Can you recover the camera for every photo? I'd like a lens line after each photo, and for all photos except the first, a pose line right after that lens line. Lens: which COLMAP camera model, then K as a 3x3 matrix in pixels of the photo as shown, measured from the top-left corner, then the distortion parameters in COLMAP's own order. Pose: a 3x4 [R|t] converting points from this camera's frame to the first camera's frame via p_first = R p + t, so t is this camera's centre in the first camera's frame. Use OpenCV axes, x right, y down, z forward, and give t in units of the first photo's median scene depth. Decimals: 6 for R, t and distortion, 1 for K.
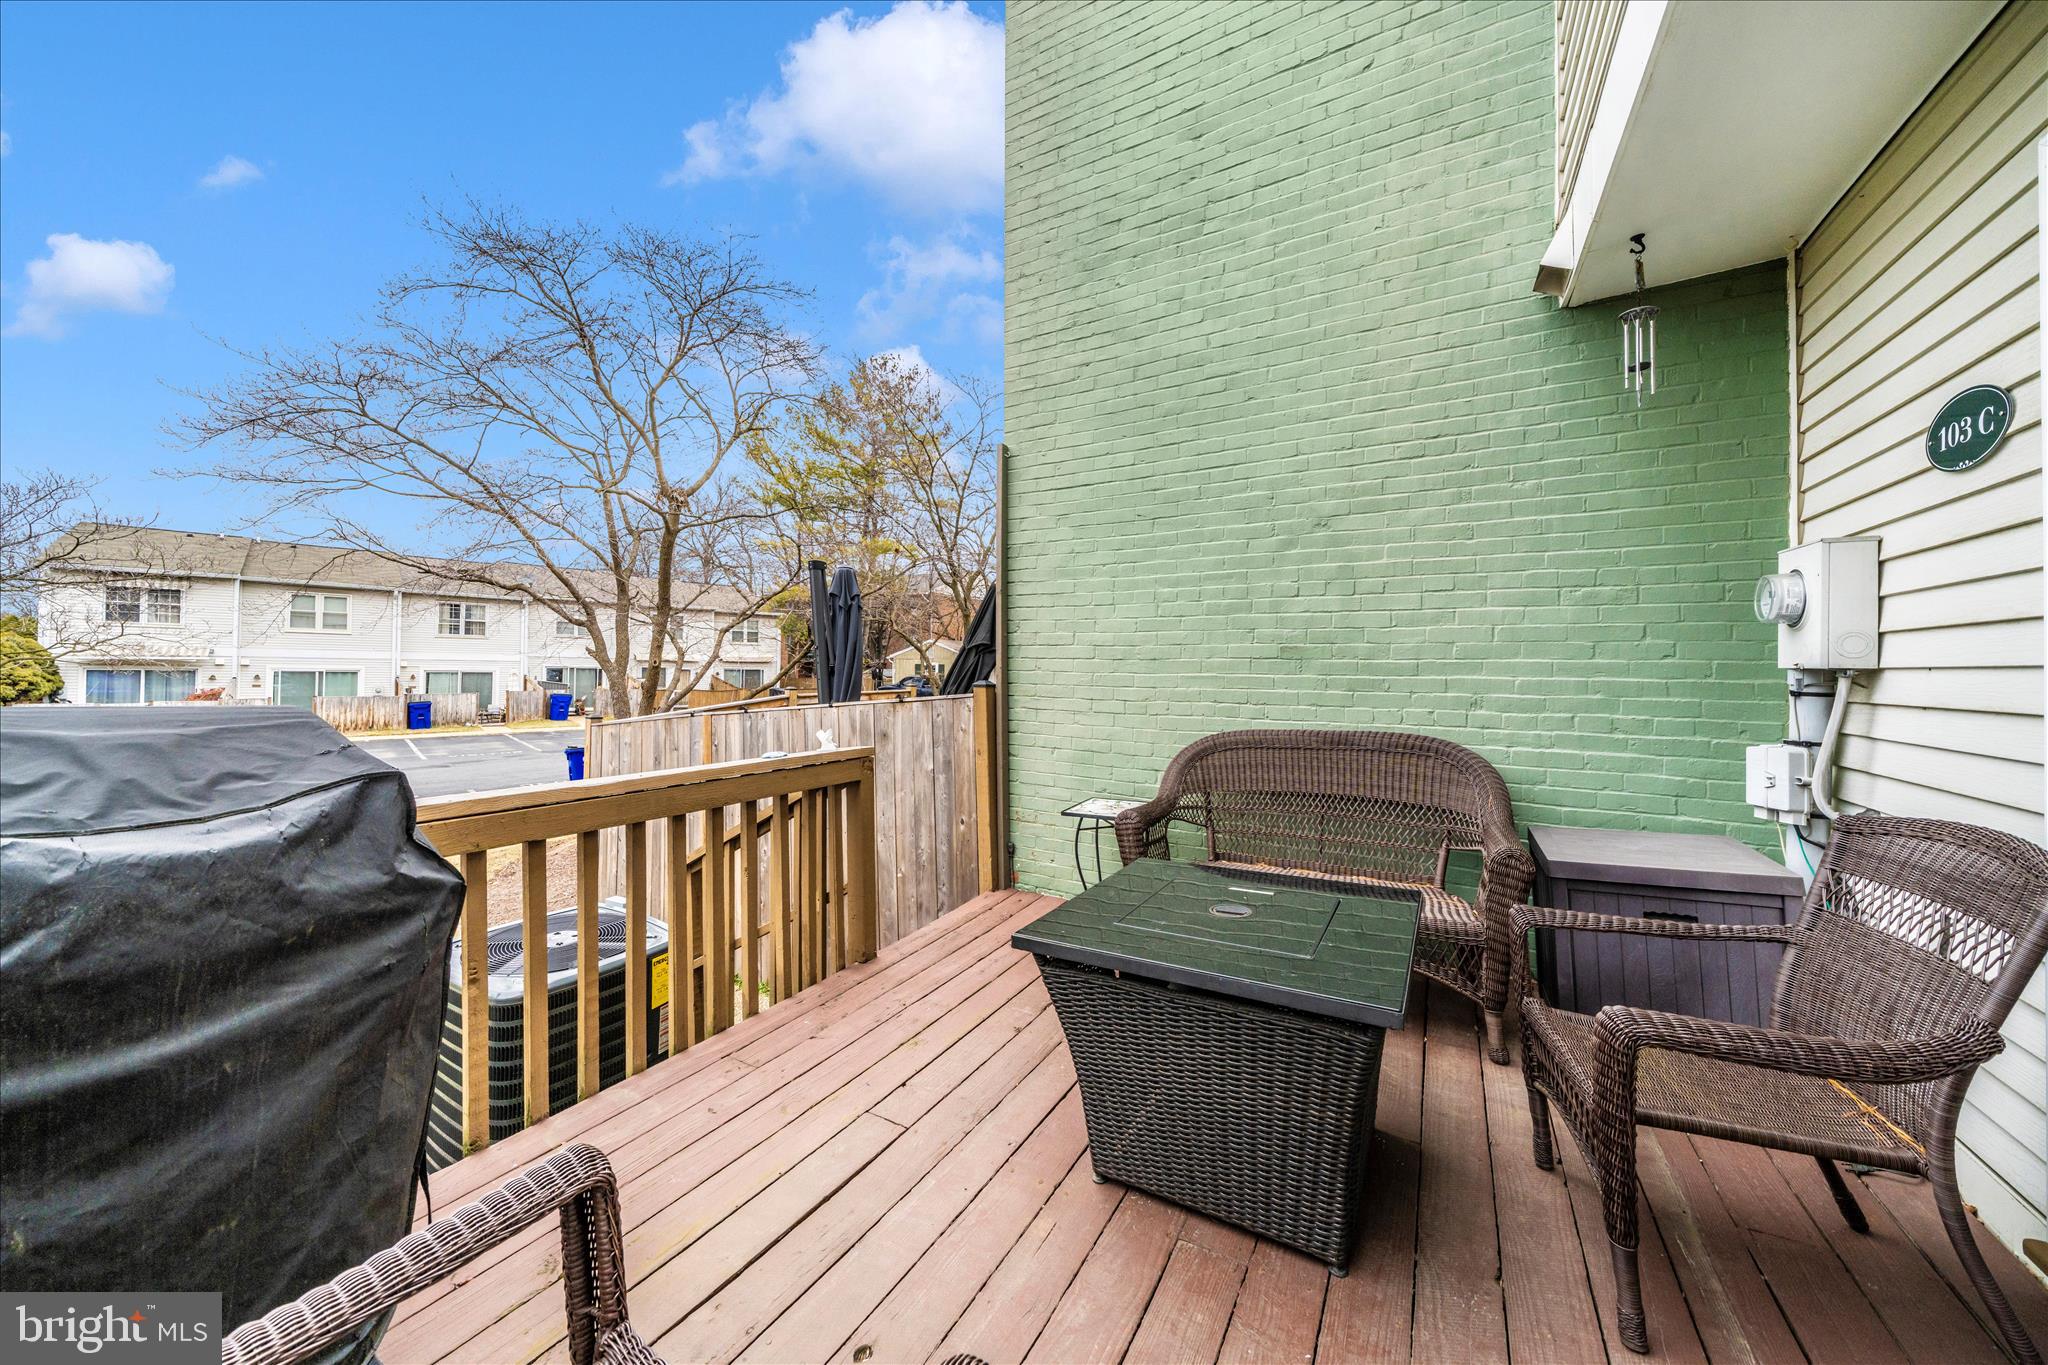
lens RADIAL K [[714.1, 0, 997.6], [0, 714.1, 658.1], [0, 0, 1]] dist [-0.006672, -0.000373]
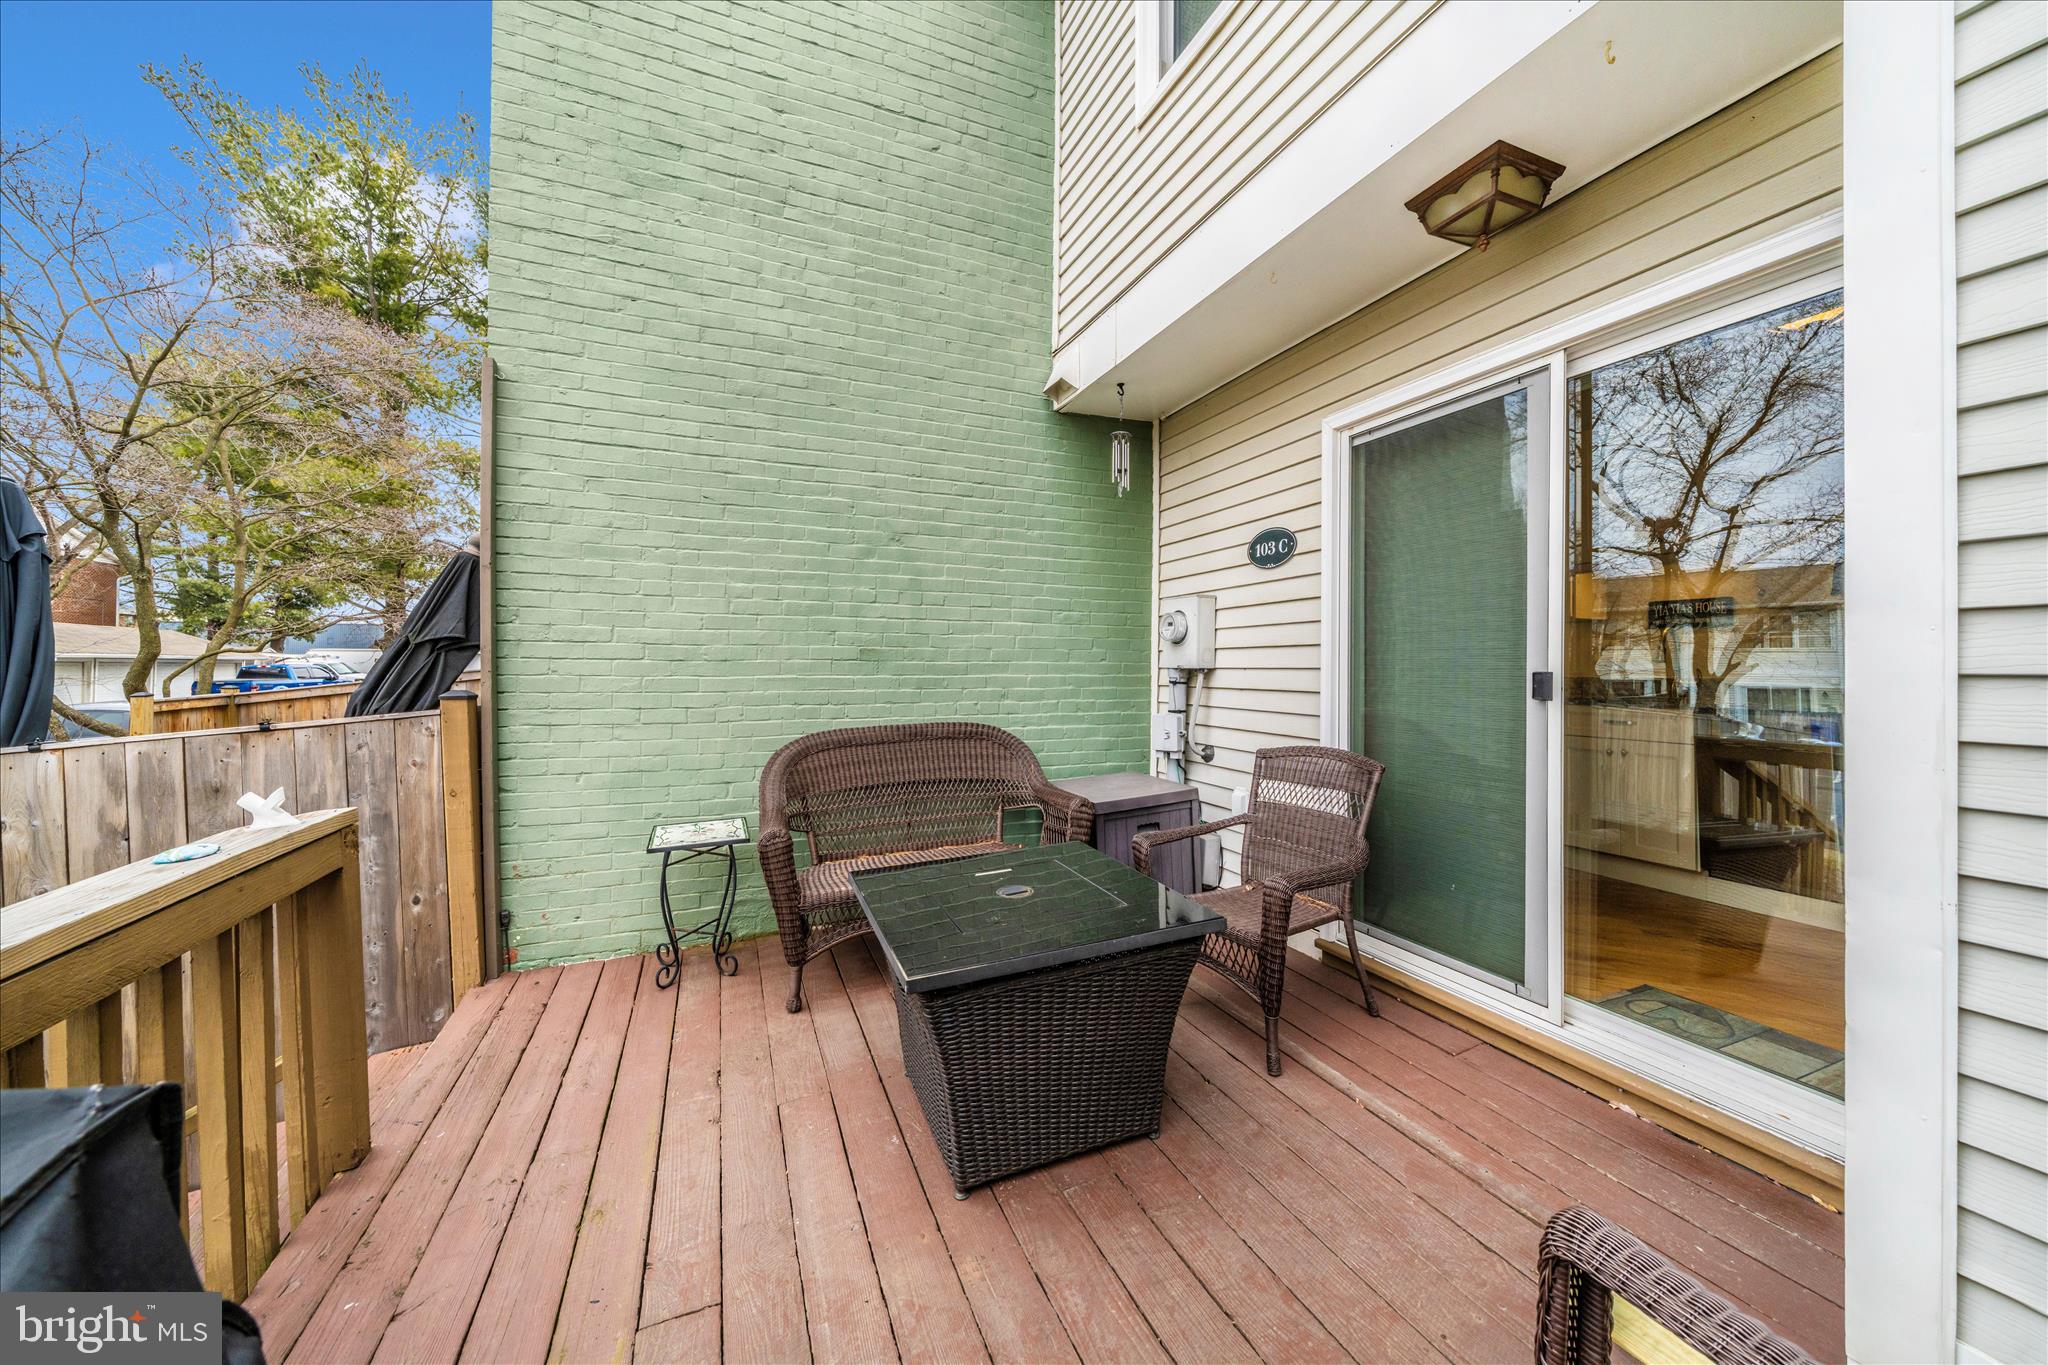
lens RADIAL K [[714.1, 0, 996.0], [0, 714.1, 661.5], [0, 0, 1]] dist [-0.006672, -0.000373]
pose [[0.592235, -0.002897, 0.805760, -0.327805], [-0.008061, 0.999922, 0.009520, -0.008905], [-0.805725, -0.012133, 0.592165, 0.203870]]
